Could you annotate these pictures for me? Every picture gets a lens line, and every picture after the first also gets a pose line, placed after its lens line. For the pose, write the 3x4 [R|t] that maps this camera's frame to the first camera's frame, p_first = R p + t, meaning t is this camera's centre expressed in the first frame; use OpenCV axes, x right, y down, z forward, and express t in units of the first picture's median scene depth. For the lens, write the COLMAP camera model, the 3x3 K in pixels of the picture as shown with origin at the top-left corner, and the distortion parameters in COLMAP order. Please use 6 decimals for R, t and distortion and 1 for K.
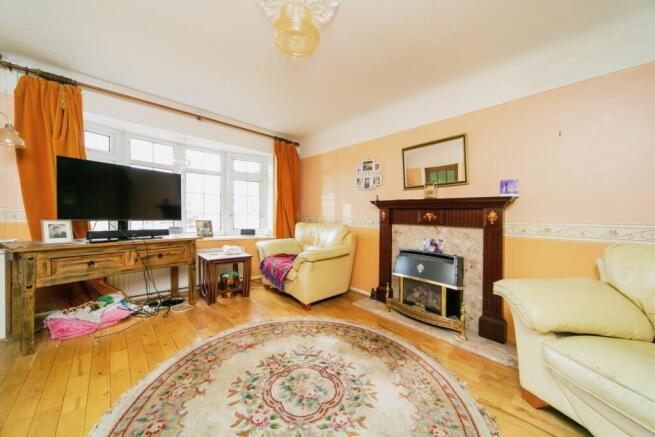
lens RADIAL K [[238.5, 0, 330.8], [0, 238.5, 221.0], [0, 0, 1]] dist [-0.000376, -0.000020]
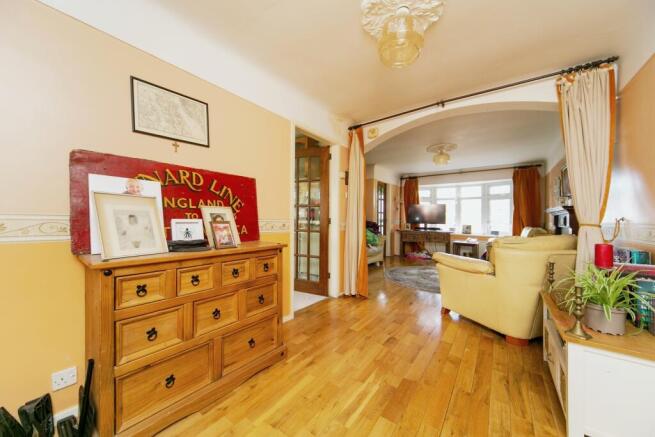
lens RADIAL K [[238.5, 0, 330.8], [0, 238.5, 221.0], [0, 0, 1]] dist [-0.000376, -0.000020]
pose [[0.182027, -0.010960, -0.983232, 0.975876], [-0.024555, 0.999575, -0.015688, 0.019572], [0.982987, 0.026999, 0.181681, -0.333989]]
